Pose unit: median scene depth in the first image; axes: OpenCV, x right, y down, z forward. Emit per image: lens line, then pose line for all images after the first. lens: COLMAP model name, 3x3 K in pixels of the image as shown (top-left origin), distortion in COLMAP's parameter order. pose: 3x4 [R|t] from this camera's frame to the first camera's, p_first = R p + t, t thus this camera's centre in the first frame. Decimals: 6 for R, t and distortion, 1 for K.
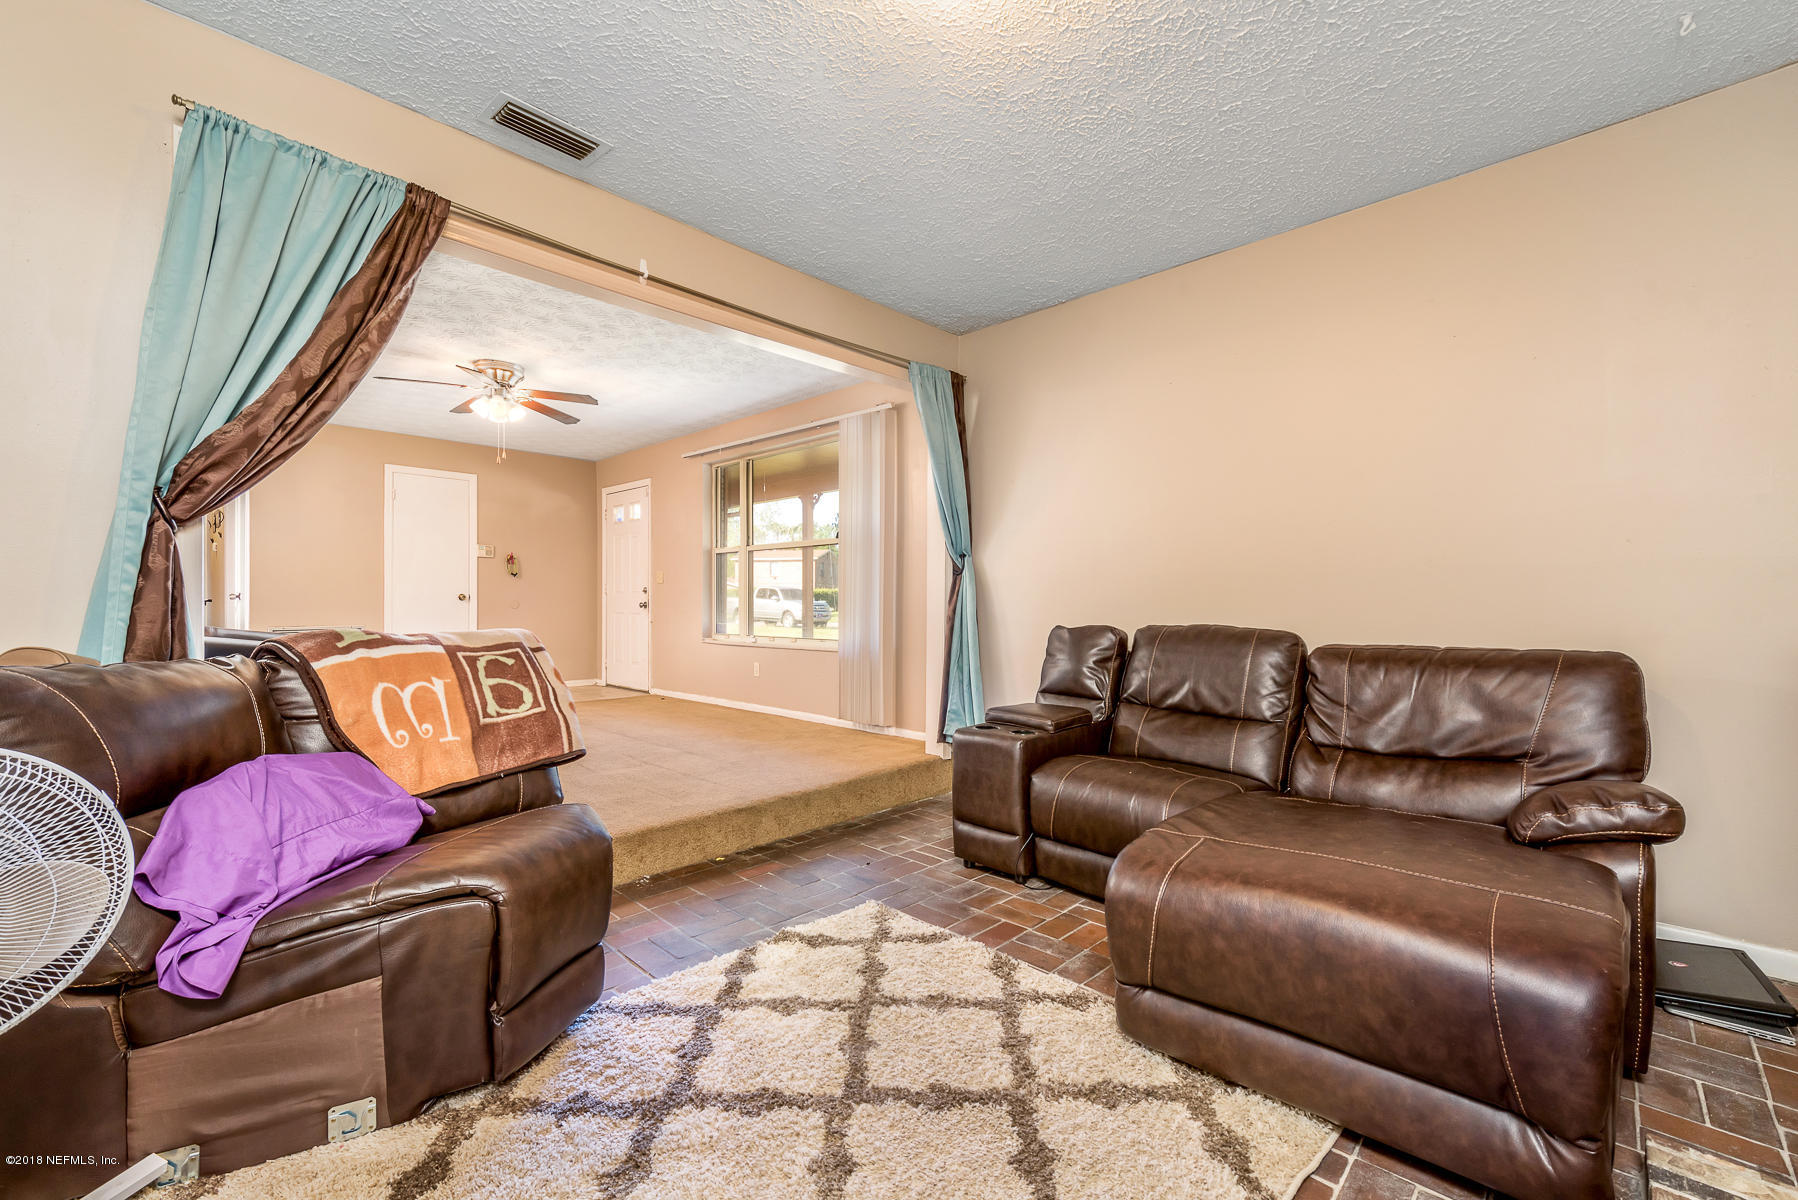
lens RADIAL K [[742.0, 0, 898.6], [0, 742.0, 598.3], [0, 0, 1]] dist [0.005933, -0.000703]
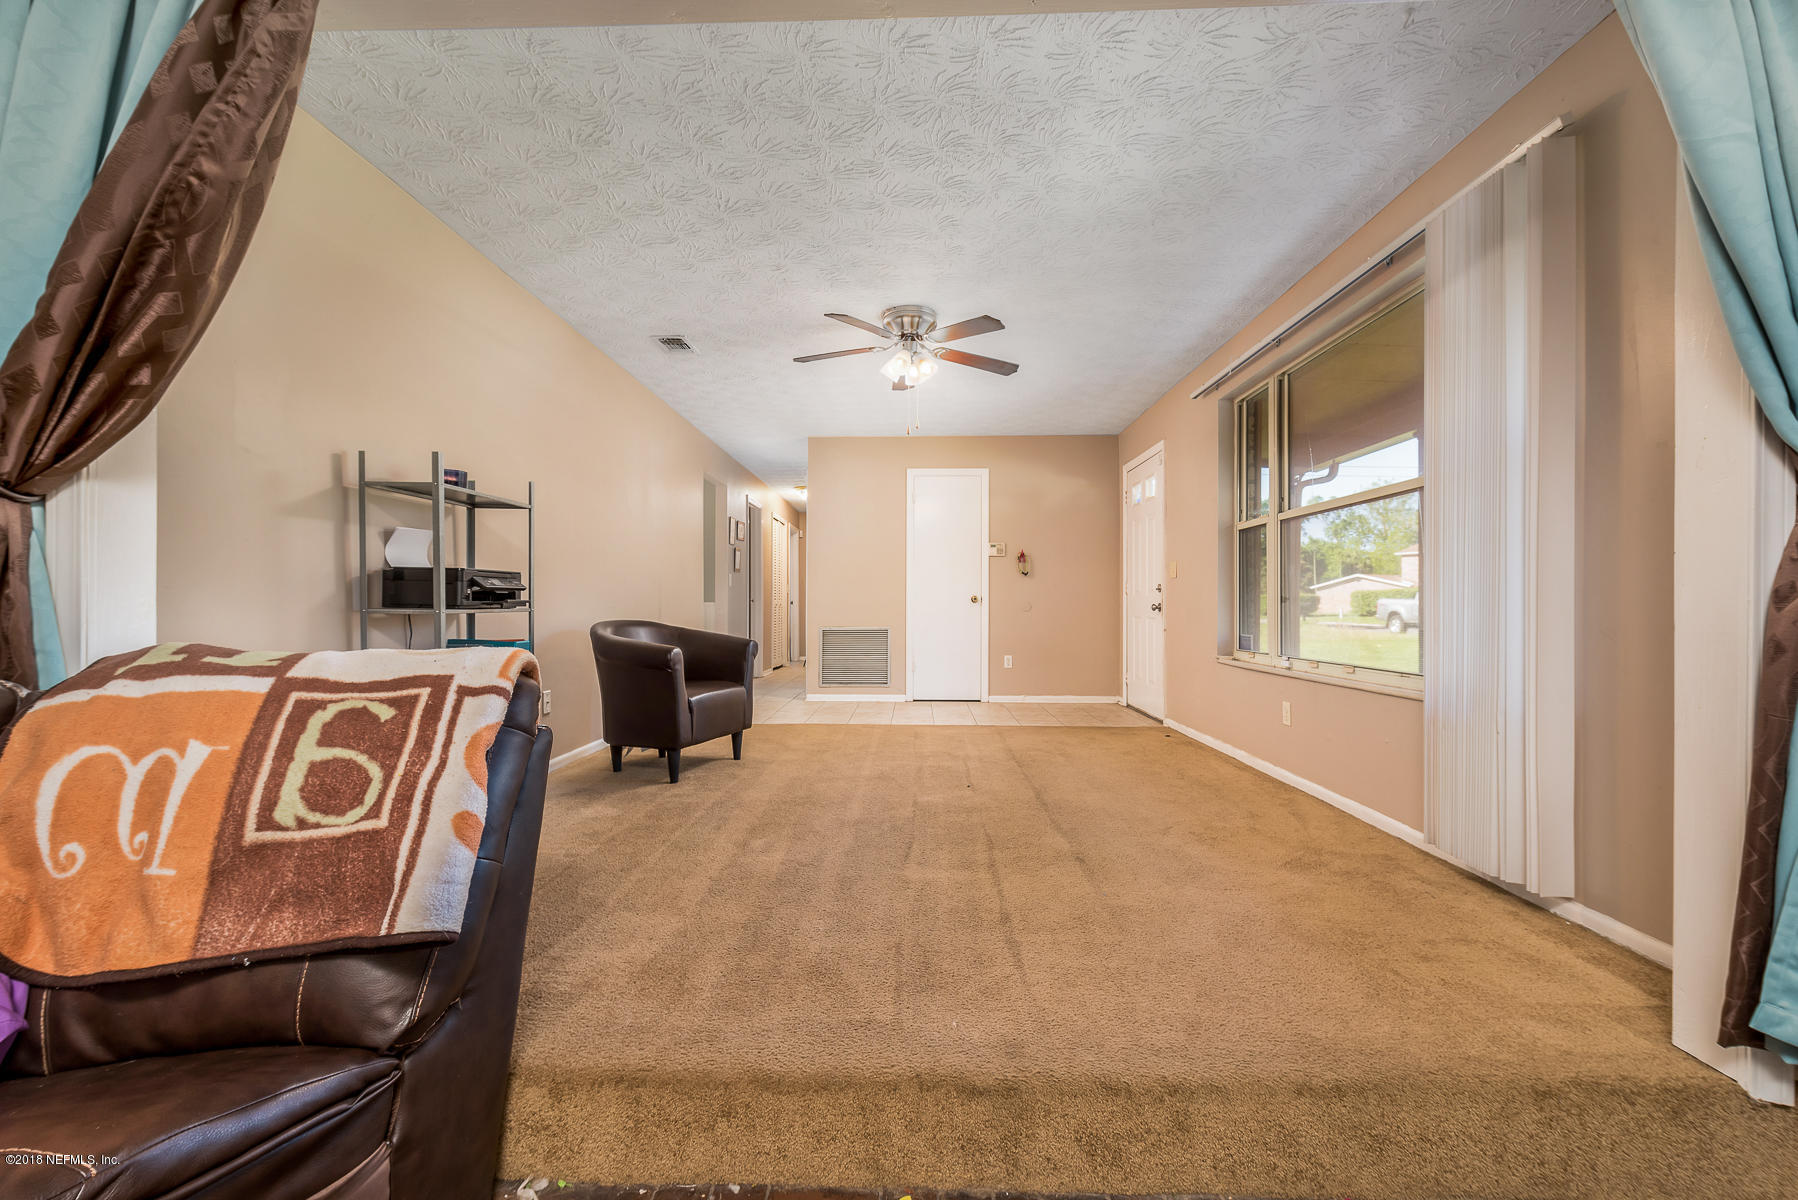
lens RADIAL K [[720.0, 0, 893.2], [0, 720.0, 603.0], [0, 0, 1]] dist [-0.001500, -0.000151]
pose [[0.669363, -0.006210, -0.742909, 0.044852], [0.007315, 0.999972, -0.001768, 0.007170], [0.742899, -0.004251, 0.669390, 0.543064]]
